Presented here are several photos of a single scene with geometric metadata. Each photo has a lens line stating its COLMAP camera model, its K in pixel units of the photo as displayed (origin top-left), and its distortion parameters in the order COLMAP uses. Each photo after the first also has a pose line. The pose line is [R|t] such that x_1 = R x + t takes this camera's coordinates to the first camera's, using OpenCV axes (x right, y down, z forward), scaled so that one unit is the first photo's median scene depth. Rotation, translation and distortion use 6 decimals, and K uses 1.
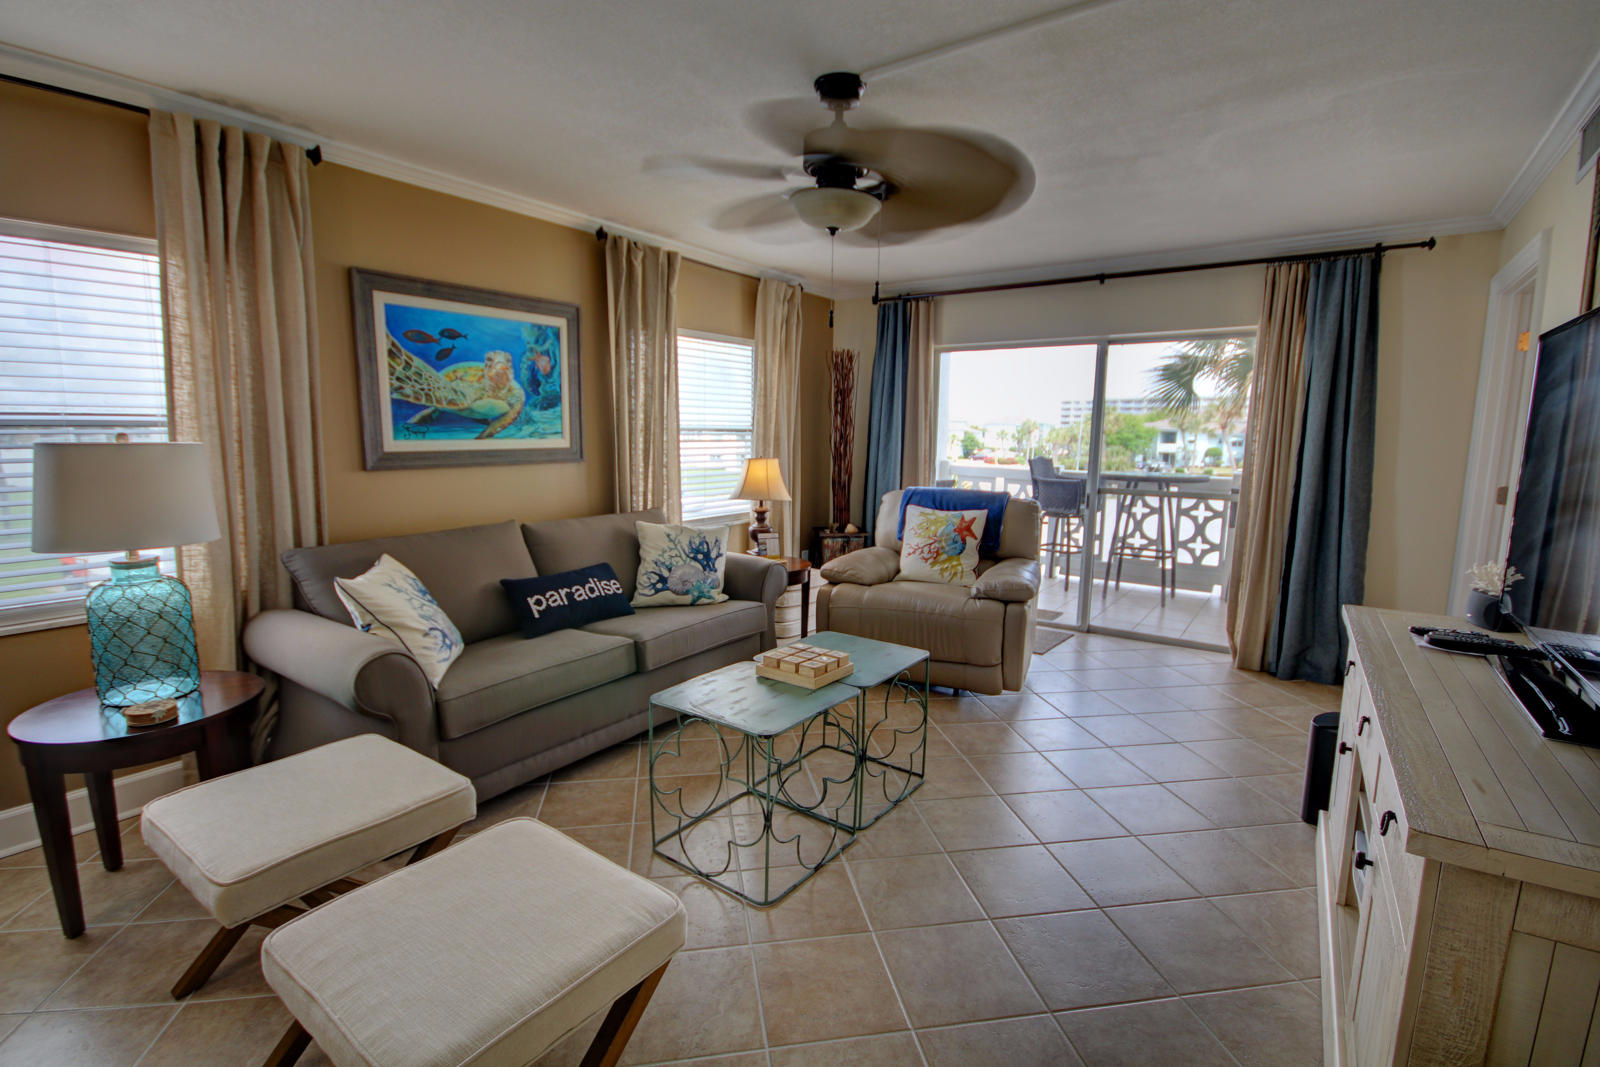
lens RADIAL K [[733.1, 0, 806.6], [0, 733.1, 530.6], [0, 0, 1]] dist [0.000460, -0.013196]
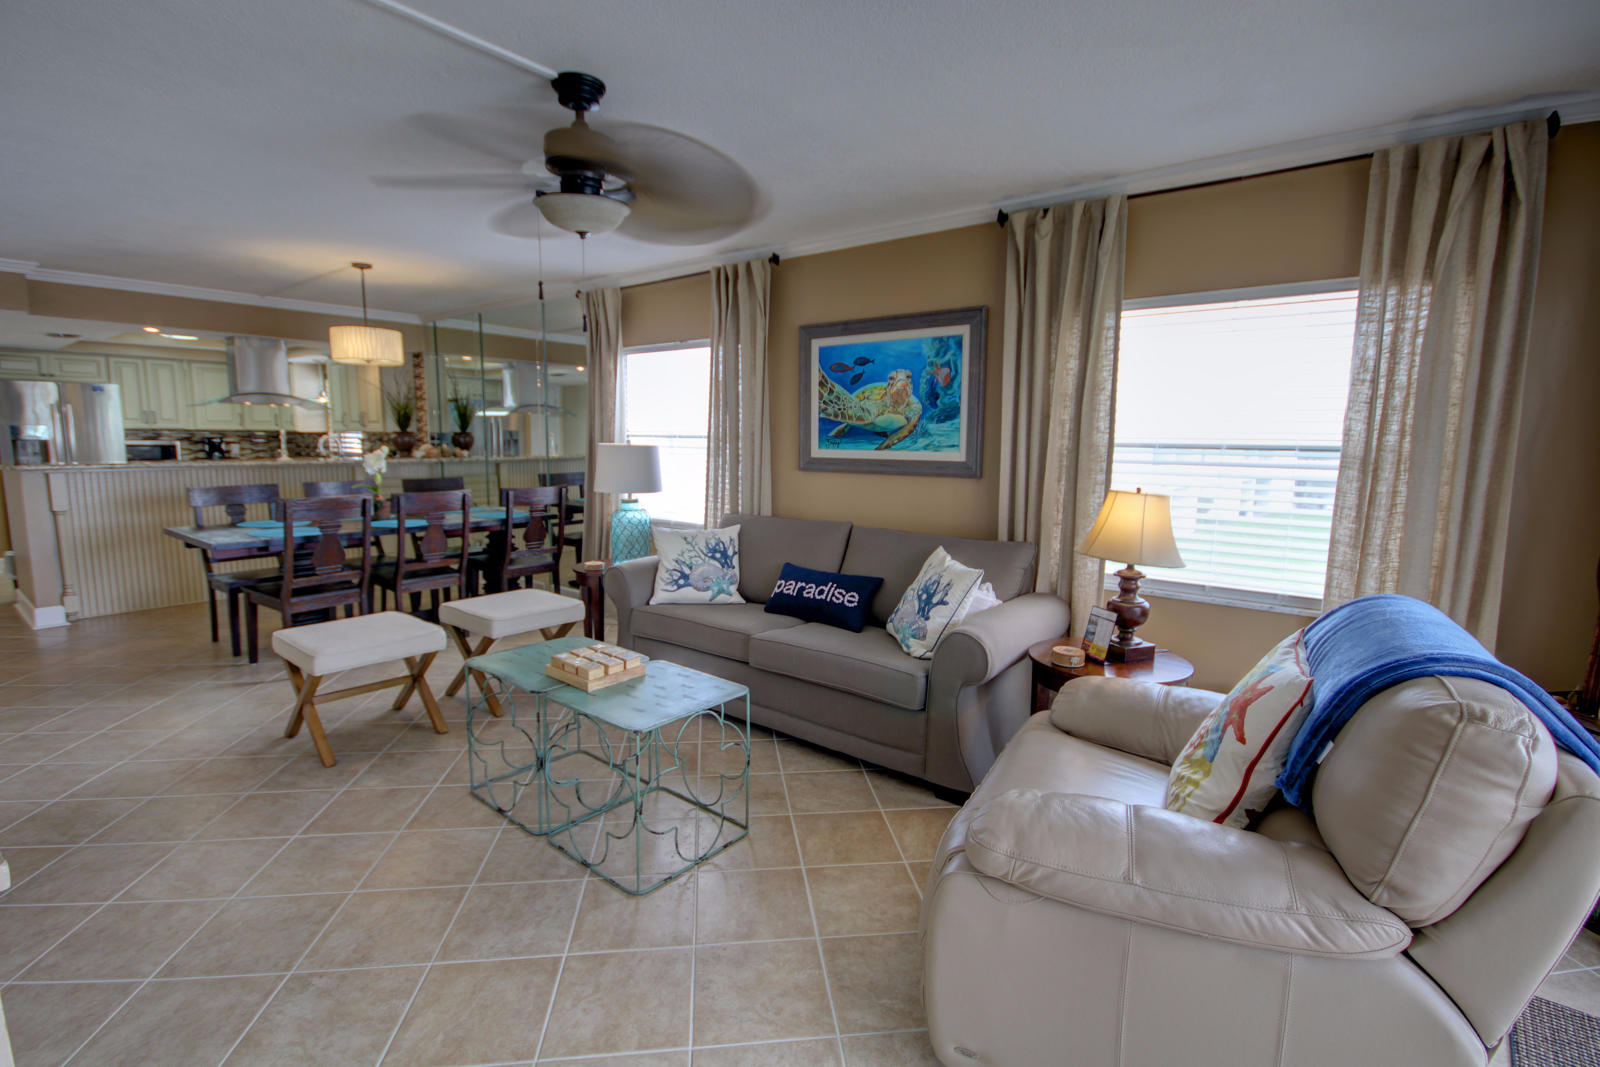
lens RADIAL K [[733.1, 0, 806.6], [0, 733.1, 530.6], [0, 0, 1]] dist [0.000460, -0.013196]
pose [[-0.055363, 0.108377, -0.992567, 0.652008], [-0.157047, 0.980773, 0.115849, -0.108364], [0.986038, 0.162293, -0.037278, 0.887011]]
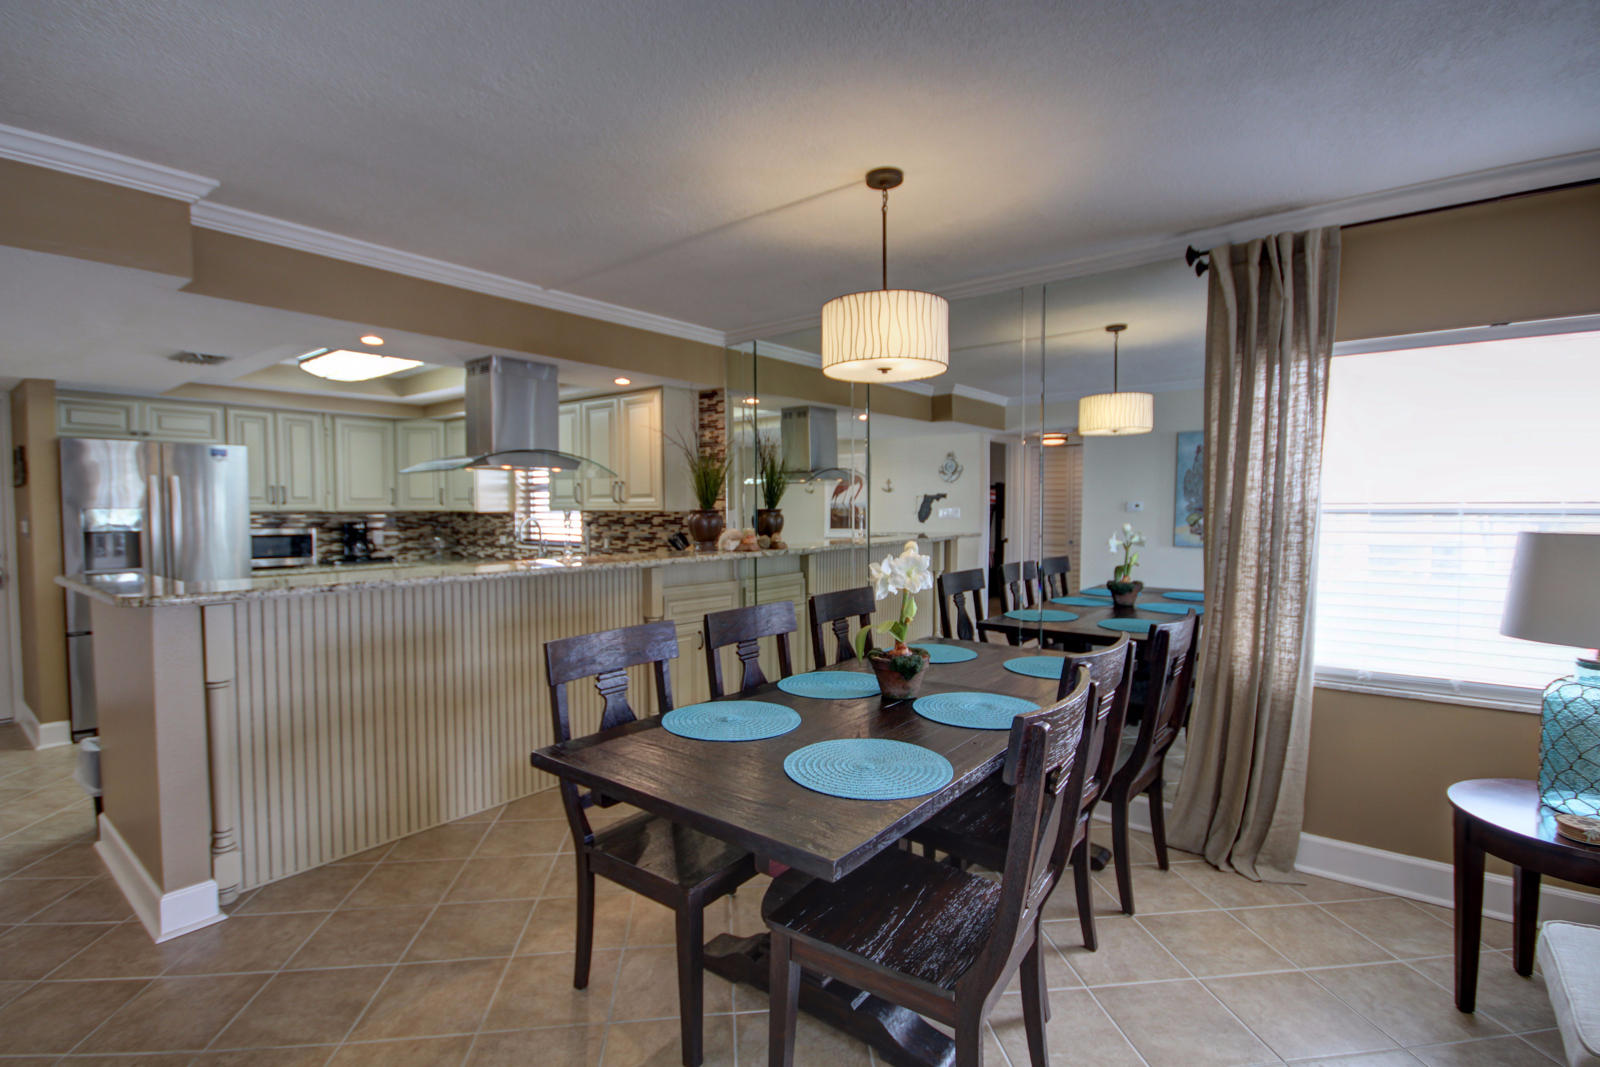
lens RADIAL K [[722.2, 0, 800.0], [0, 722.2, 533.5], [0, 0, 1]] dist [0.001010, -0.012398]
pose [[-0.060262, 0.019444, -0.997993, 0.514070], [-0.137282, 0.990148, 0.027581, -0.083984], [0.988697, 0.138669, -0.056999, 0.697529]]
